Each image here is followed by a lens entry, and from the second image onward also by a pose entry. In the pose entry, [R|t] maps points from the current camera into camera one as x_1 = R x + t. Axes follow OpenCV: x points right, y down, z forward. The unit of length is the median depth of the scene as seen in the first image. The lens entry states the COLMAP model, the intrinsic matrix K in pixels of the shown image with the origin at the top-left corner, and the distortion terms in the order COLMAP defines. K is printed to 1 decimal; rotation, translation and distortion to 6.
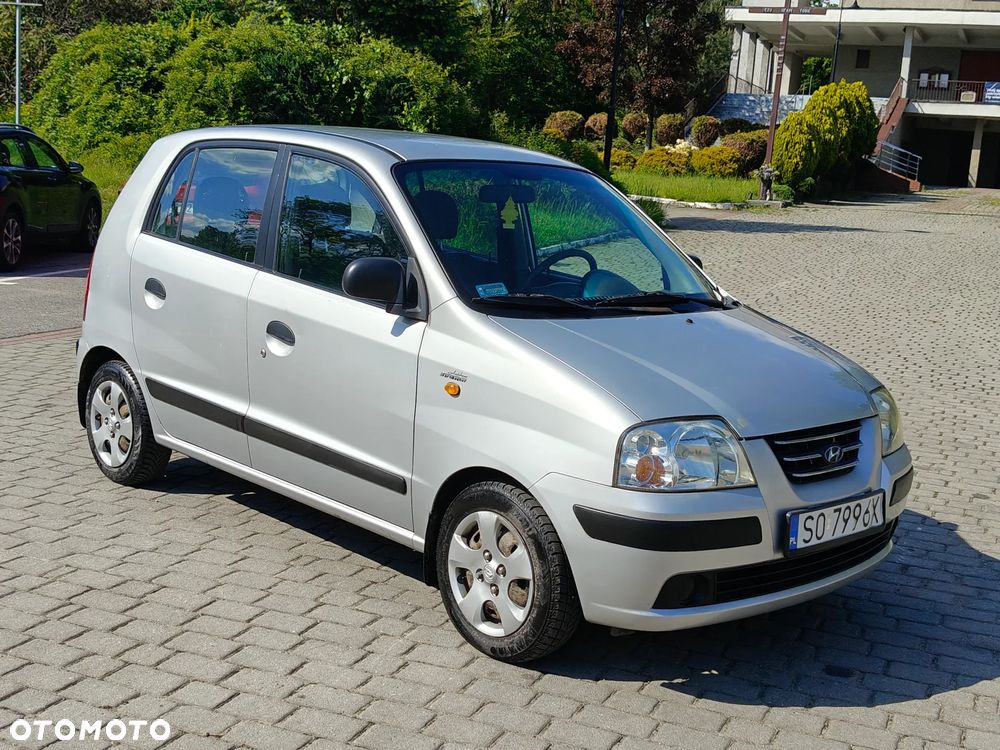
lens RADIAL K [[1172.4, 0, 488.0], [0, 1172.4, 383.8], [0, 0, 1]] dist [0.186227, -0.542754]
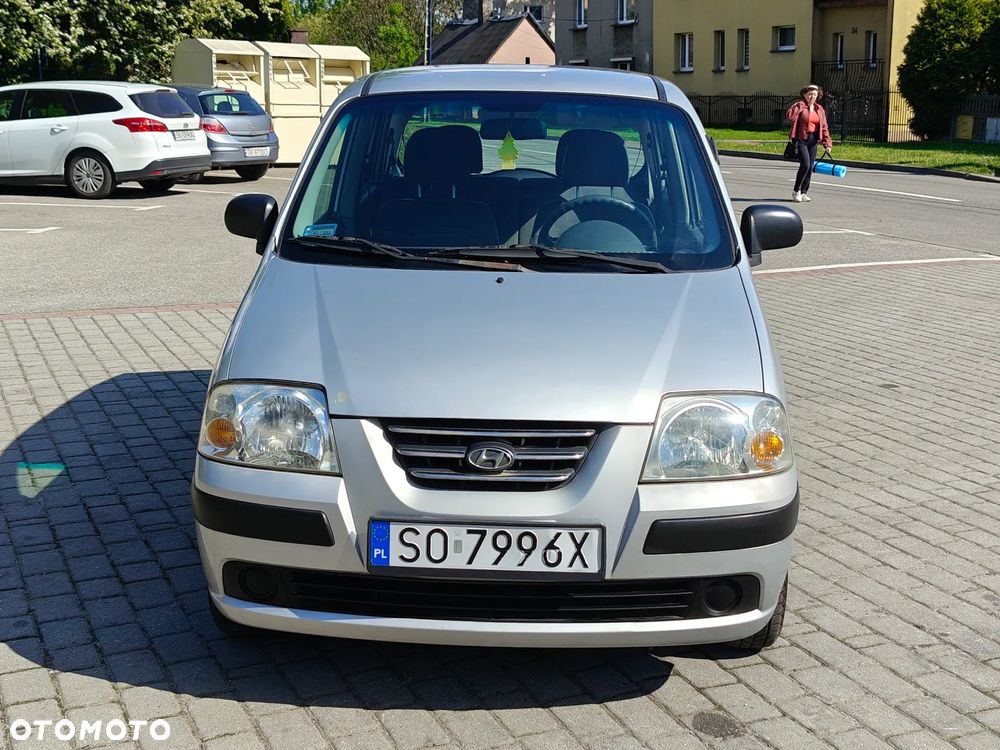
lens RADIAL K [[1293.6, 0, 500.0], [0, 1293.6, 375.0], [0, 0, 1]] dist [0.200258, -0.617357]
pose [[0.710418, 0.102301, -0.696305, 0.704632], [-0.098862, 0.994075, 0.045184, -0.026042], [0.696801, 0.036738, 0.716323, 0.334792]]
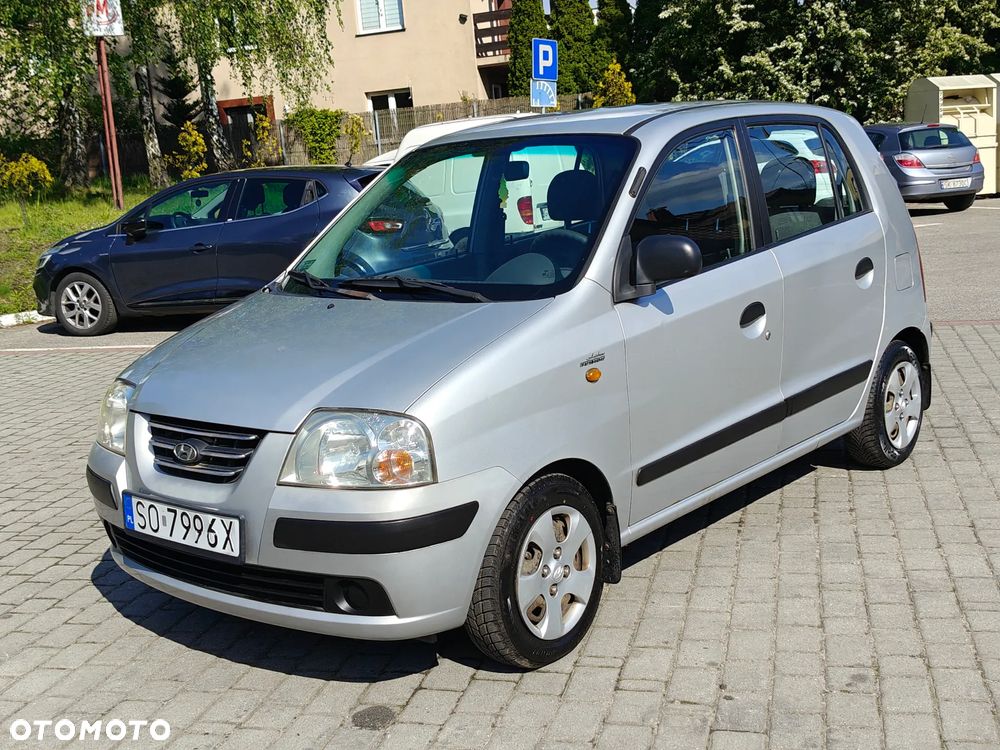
lens RADIAL K [[1213.4, 0, 500.0], [0, 1213.4, 375.0], [0, 0, 1]] dist [0.181250, -0.522395]
pose [[0.116612, 0.110985, -0.986957, 1.016146], [-0.108064, 0.989255, 0.098475, -0.096908], [0.987281, 0.095171, 0.127353, 0.910815]]
